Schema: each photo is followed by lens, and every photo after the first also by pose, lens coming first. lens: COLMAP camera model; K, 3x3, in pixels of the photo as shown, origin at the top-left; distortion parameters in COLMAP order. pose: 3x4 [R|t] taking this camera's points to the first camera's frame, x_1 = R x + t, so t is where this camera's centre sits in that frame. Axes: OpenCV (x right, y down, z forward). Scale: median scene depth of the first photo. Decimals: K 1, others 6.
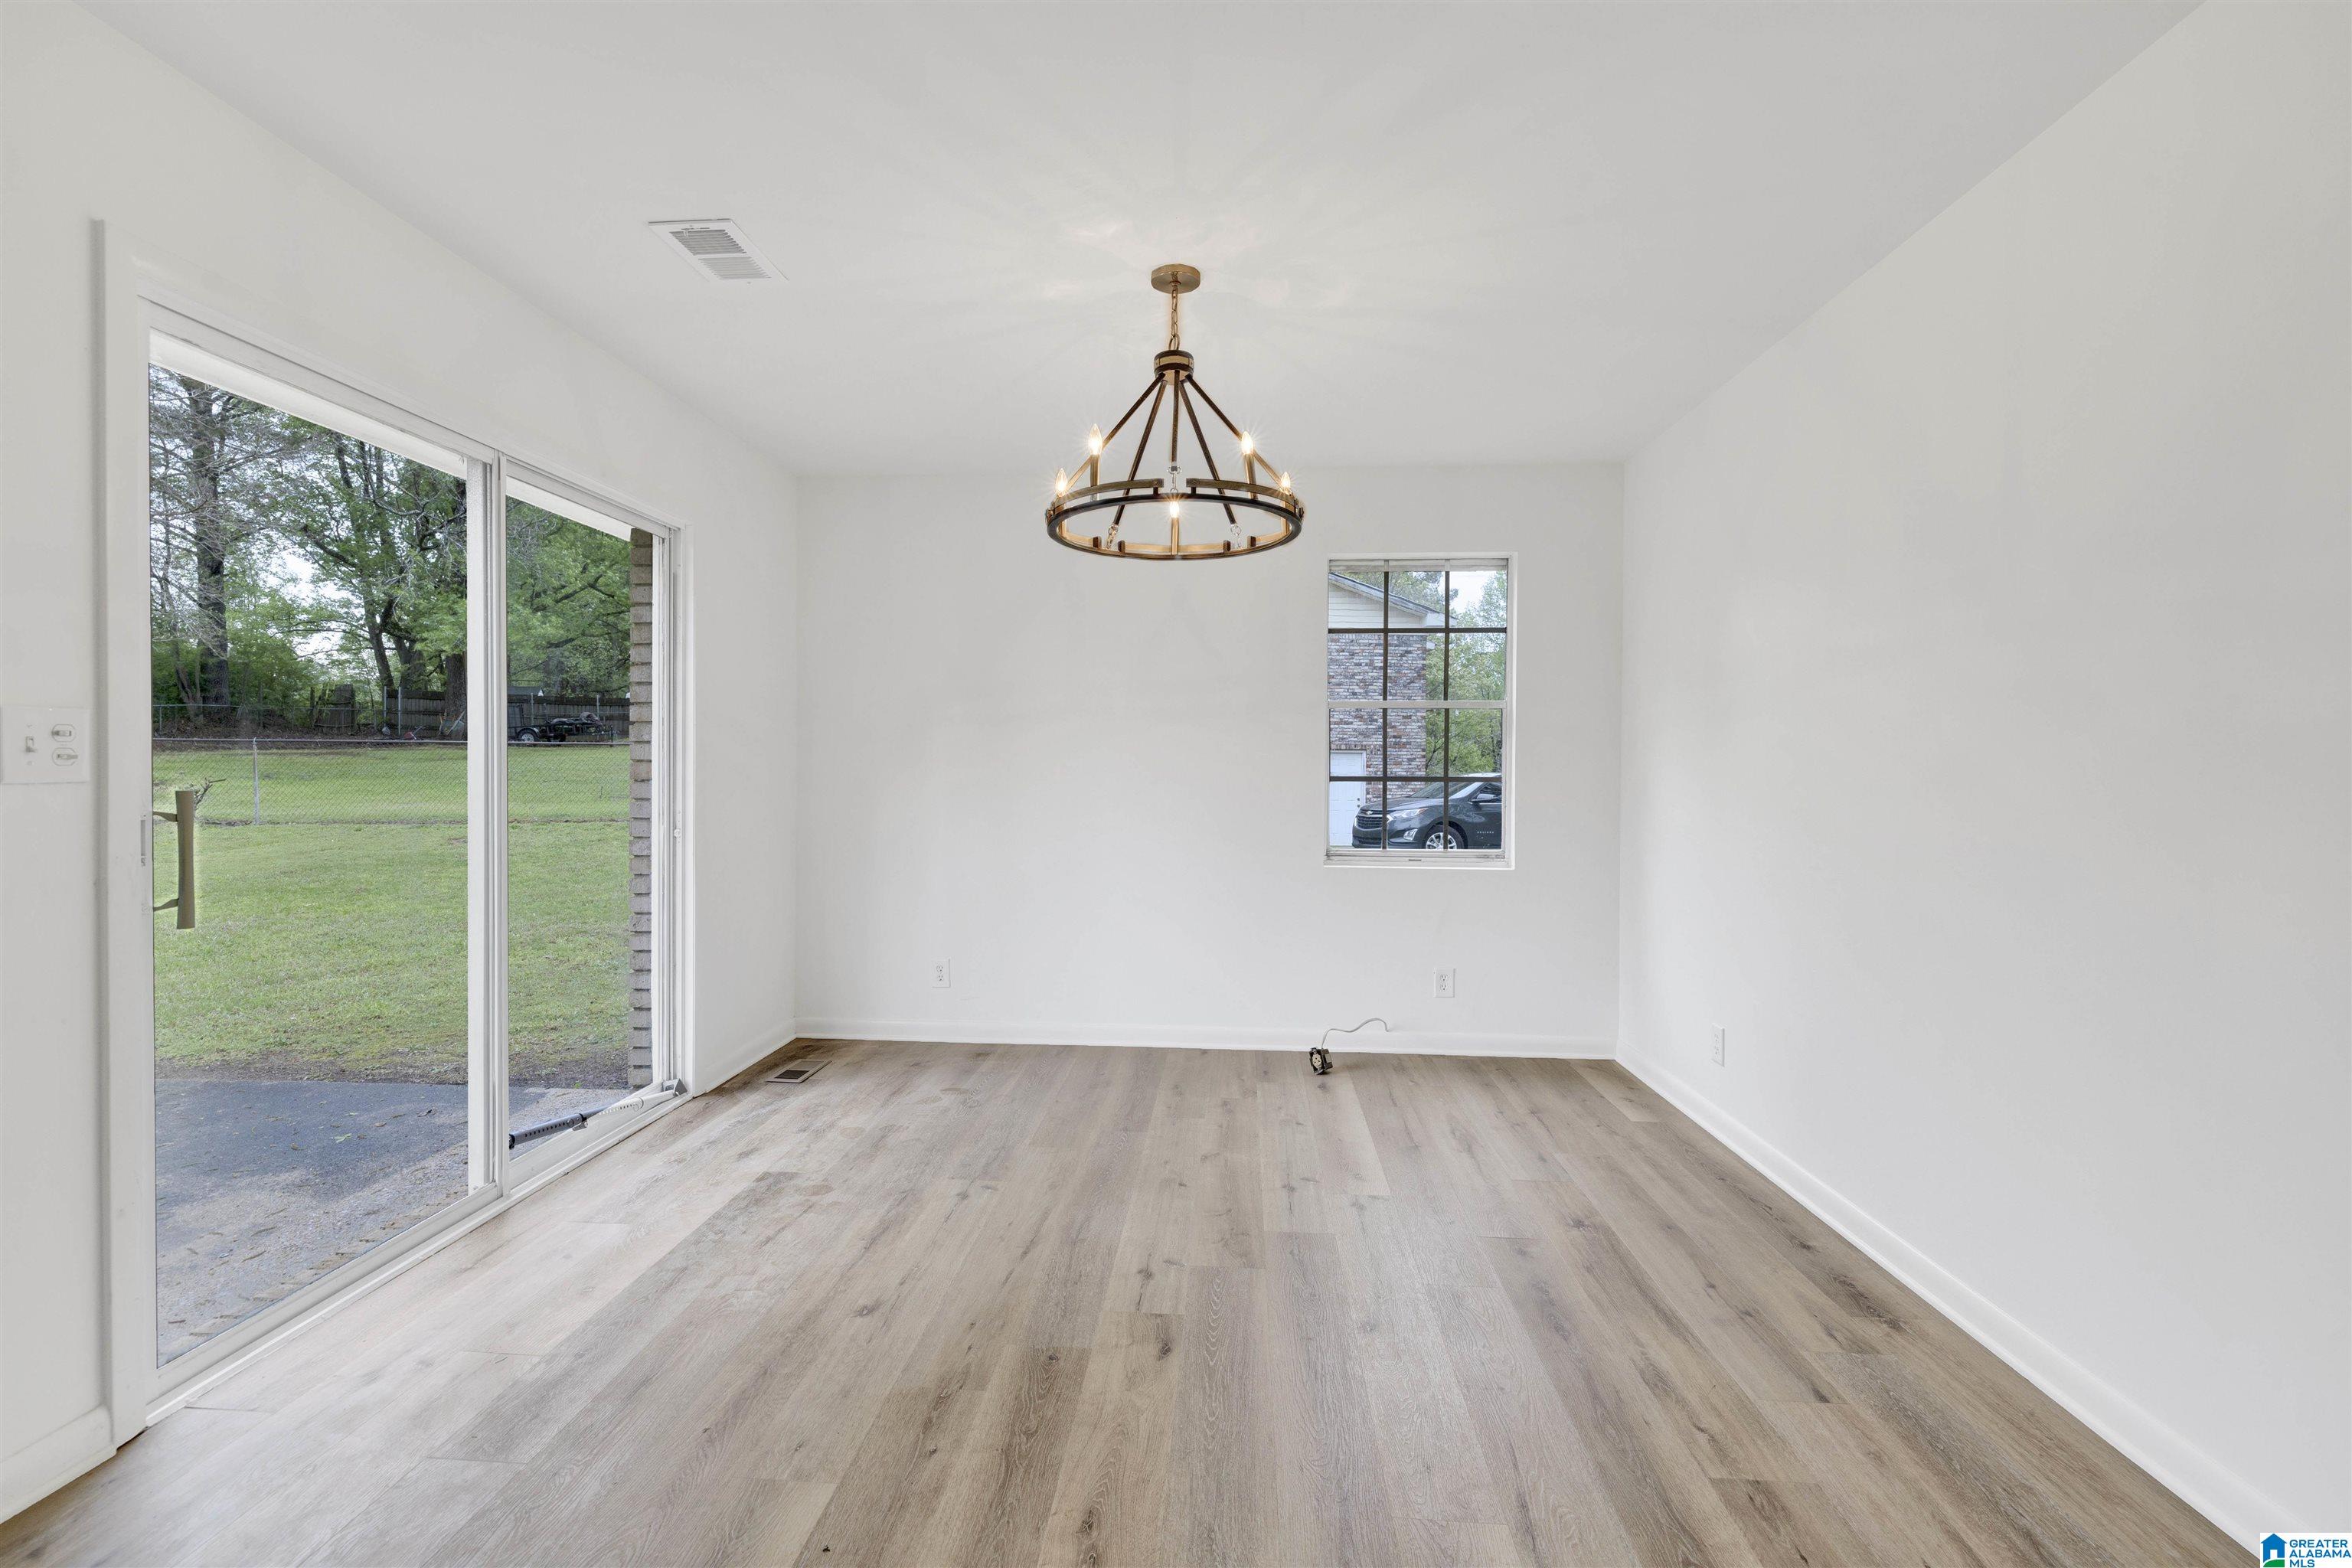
lens RADIAL K [[1008.3, 0, 1173.3], [0, 1008.3, 781.0], [0, 0, 1]] dist [0.003488, 0.000071]
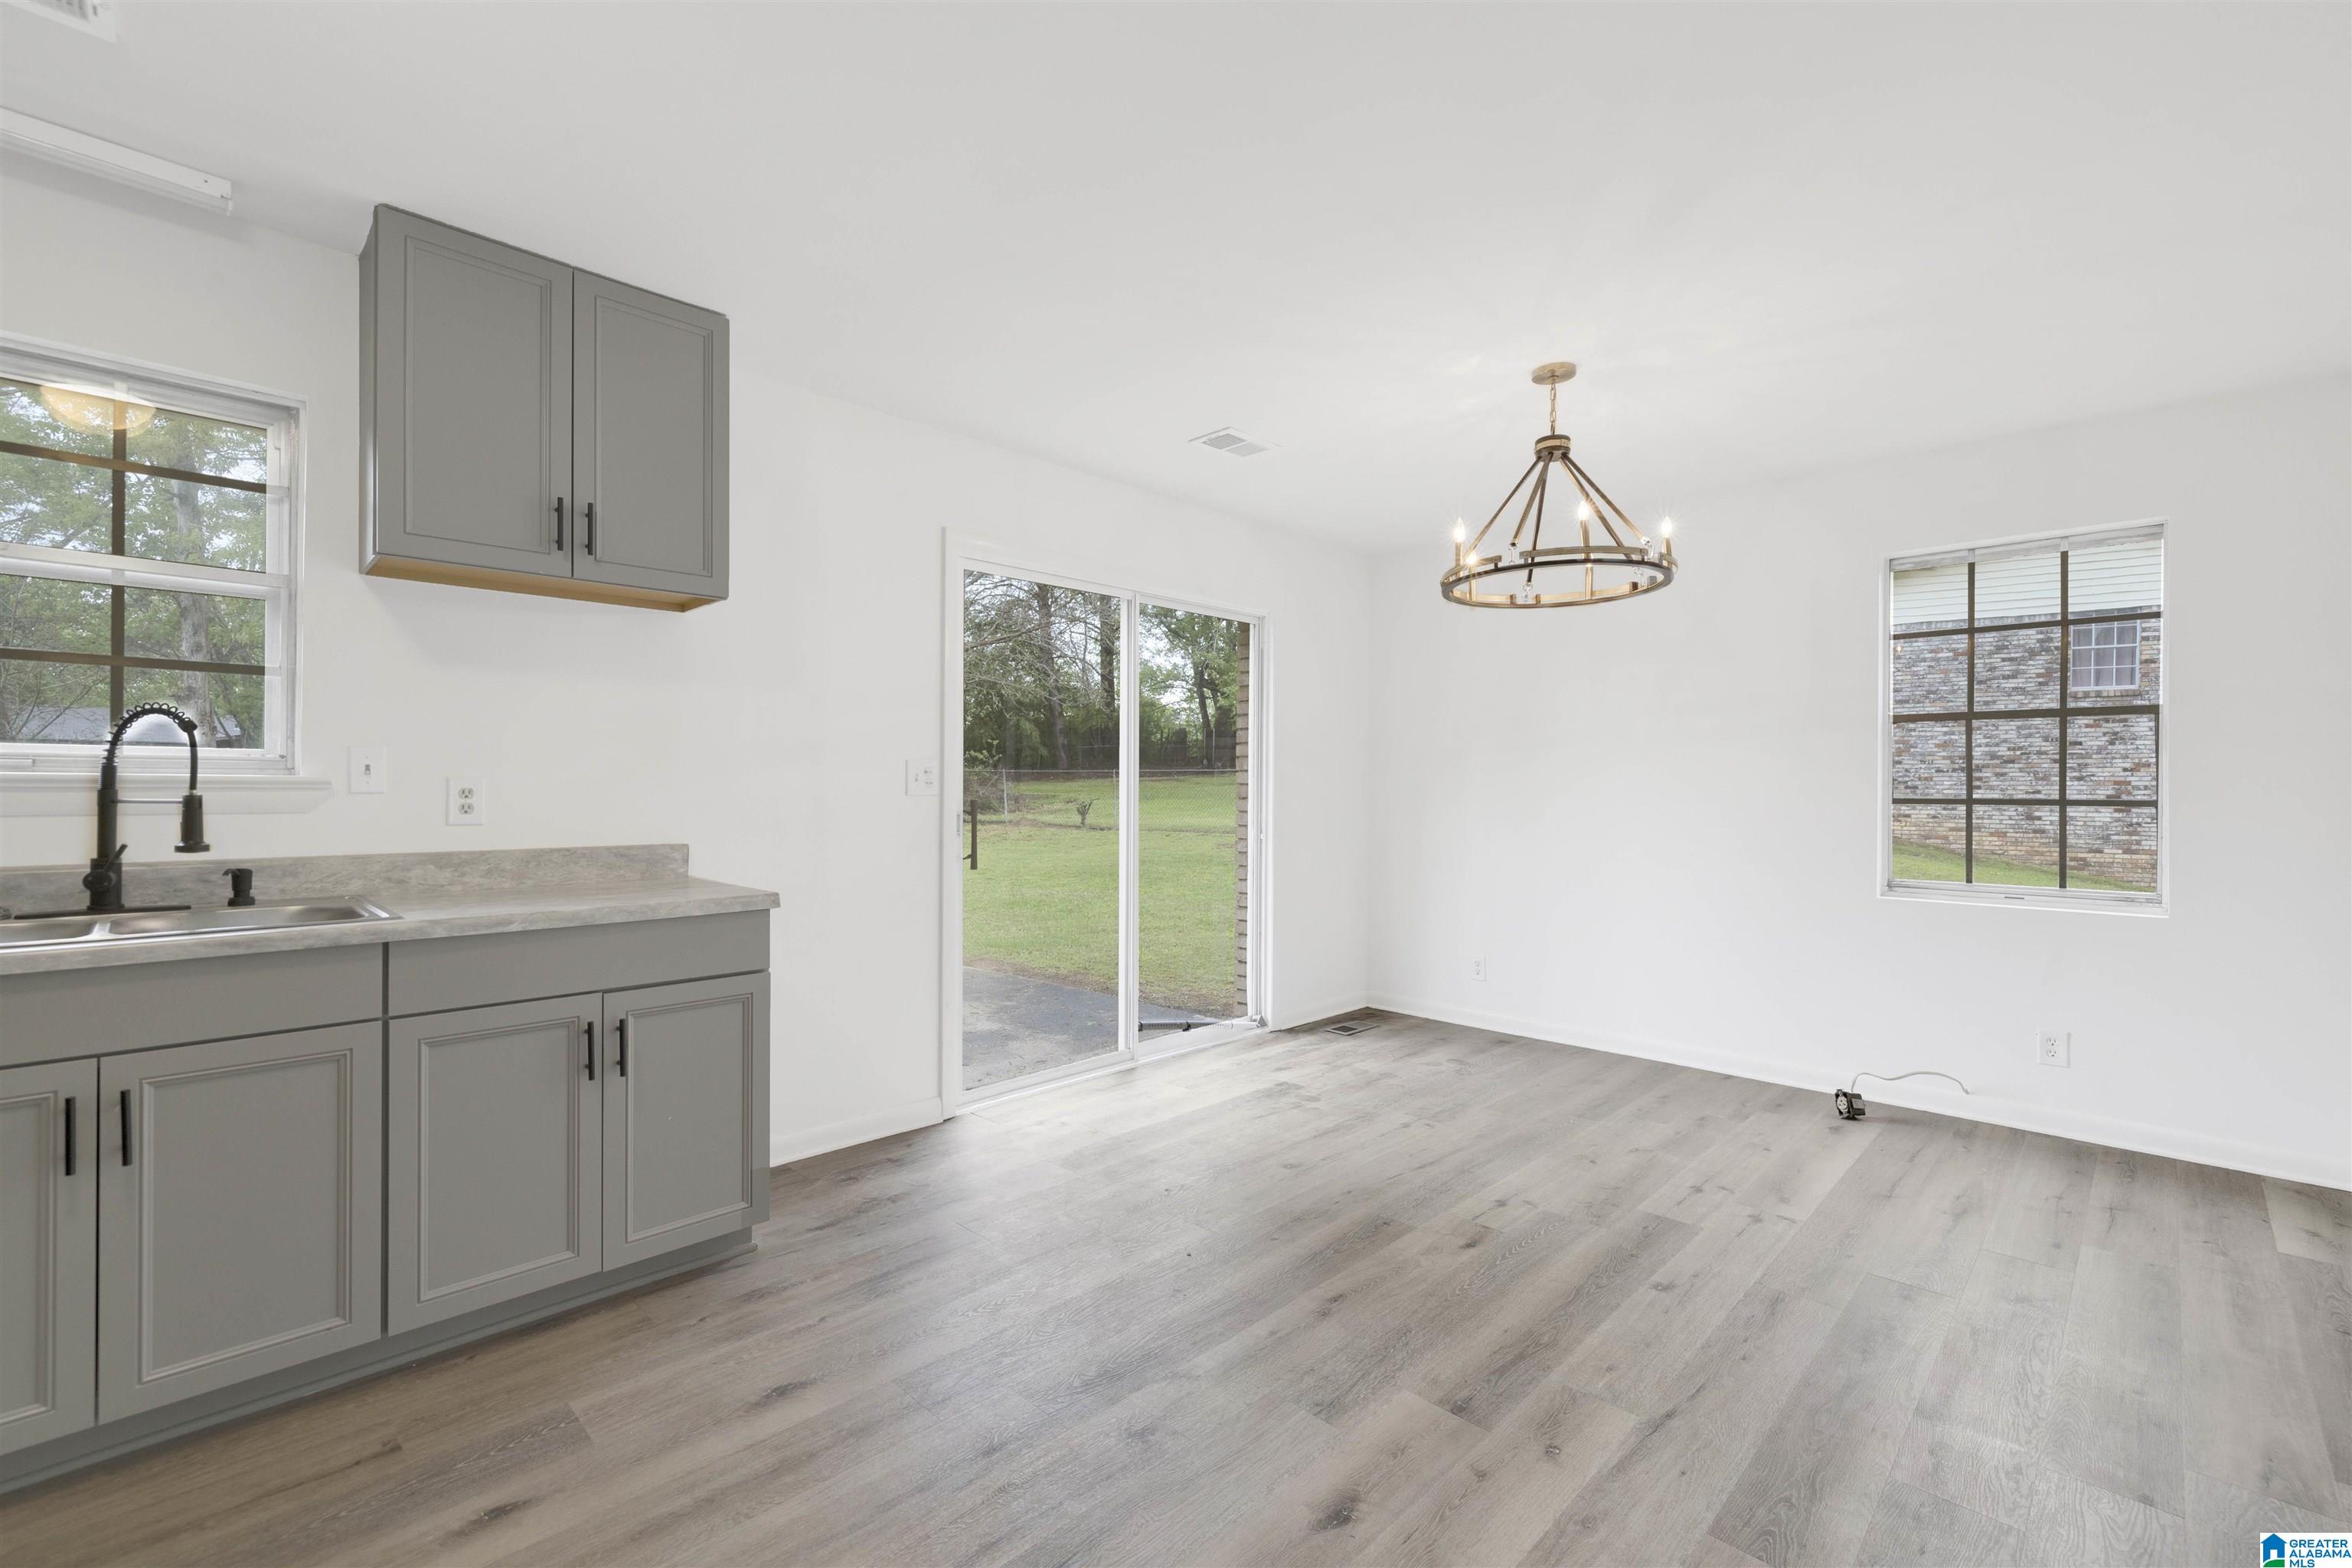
lens RADIAL K [[1014.7, 0, 1176.0], [0, 1014.7, 784.0], [0, 0, 1]] dist [0.013825, -0.000115]
pose [[0.761384, -0.004503, -0.648286, 0.322440], [-0.008684, 0.999815, -0.017143, 0.004736], [0.648243, 0.018682, 0.761204, -0.135583]]
